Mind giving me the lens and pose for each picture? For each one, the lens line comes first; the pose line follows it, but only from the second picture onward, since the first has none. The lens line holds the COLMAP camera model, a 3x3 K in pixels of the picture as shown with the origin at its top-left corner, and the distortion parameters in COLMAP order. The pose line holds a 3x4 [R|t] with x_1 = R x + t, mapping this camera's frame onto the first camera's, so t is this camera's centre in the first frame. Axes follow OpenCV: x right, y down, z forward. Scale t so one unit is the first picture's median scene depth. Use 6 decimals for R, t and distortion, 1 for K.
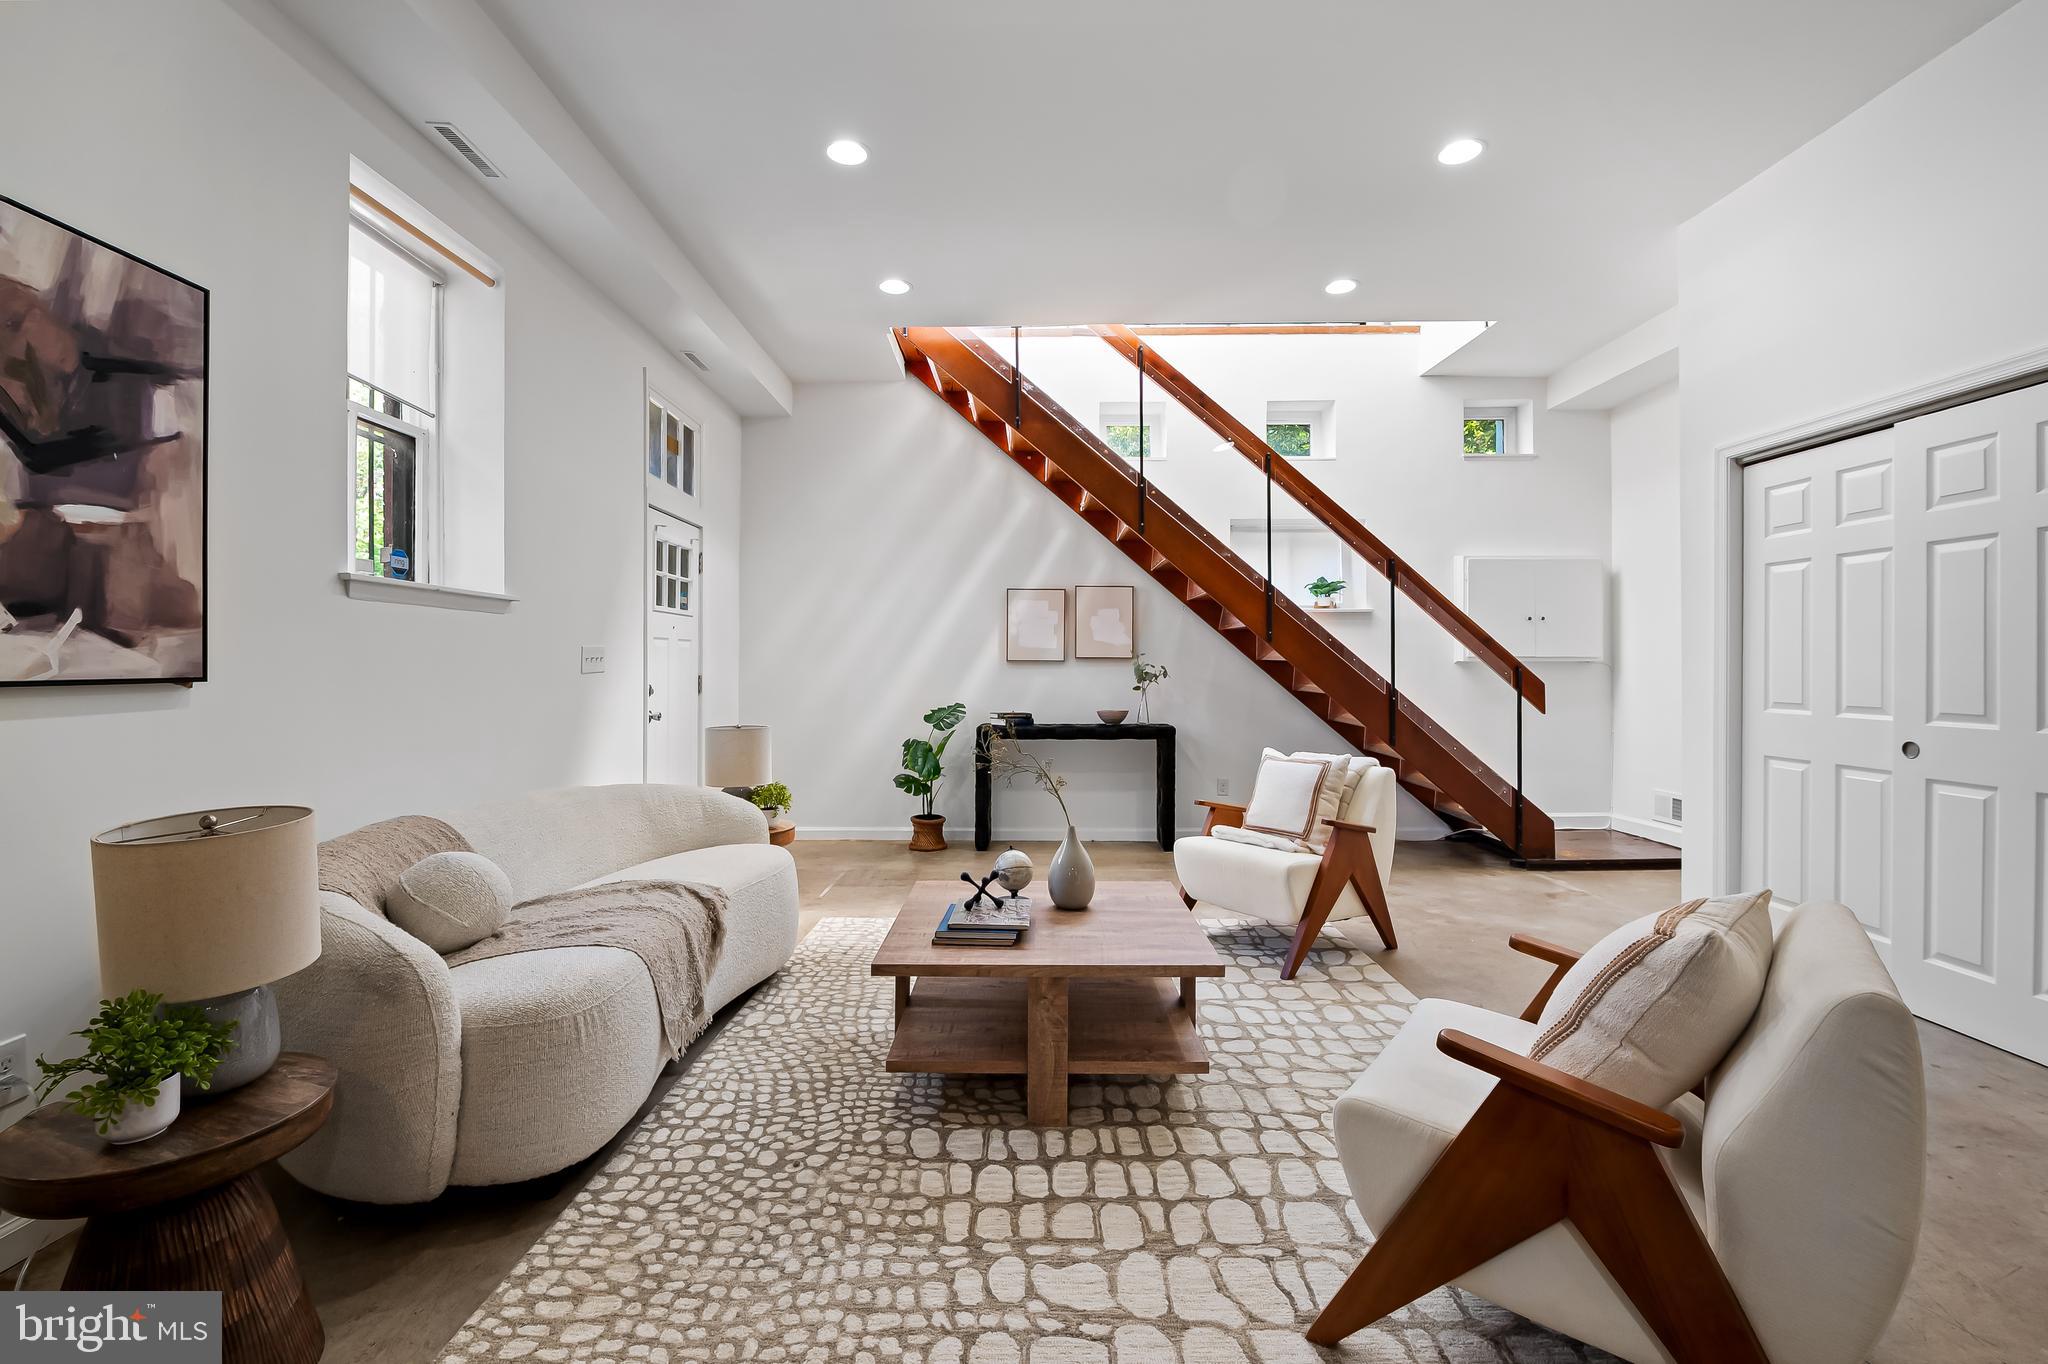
lens RADIAL K [[894.1, 0, 1027.3], [0, 894.1, 667.6], [0, 0, 1]] dist [-0.012145, 0.000181]
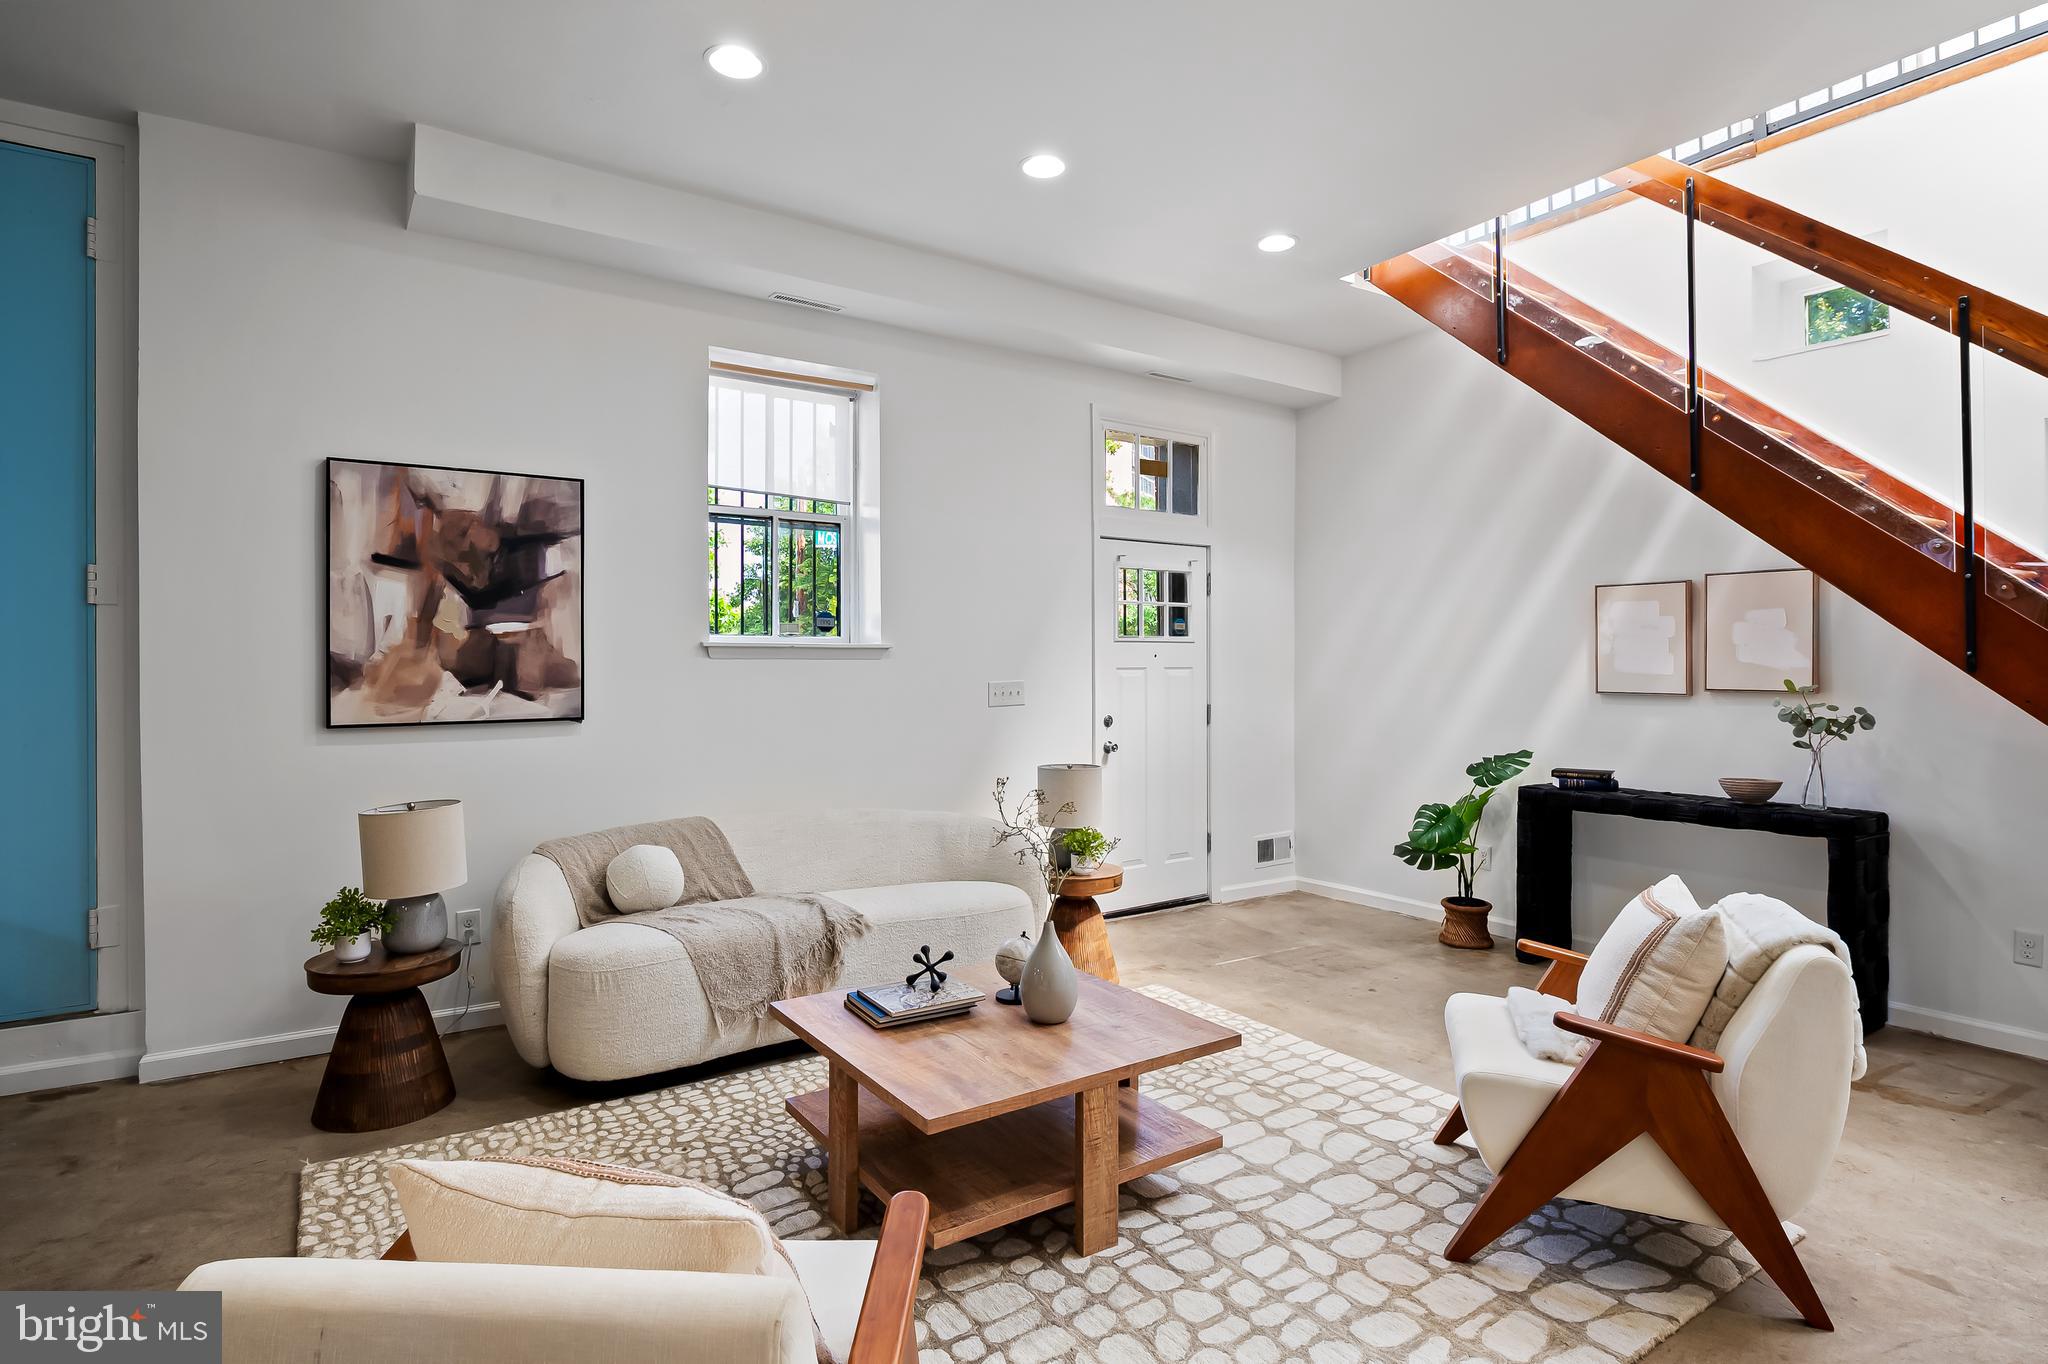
lens RADIAL K [[1046.2, 0, 1027.4], [0, 1046.2, 665.9], [0, 0, 1]] dist [-0.007289, -0.000966]
pose [[0.567596, -0.003167, -0.823301, 0.916637], [0.001648, 0.999995, -0.002710, -0.062697], [0.823305, 0.000182, 0.567599, 0.473350]]
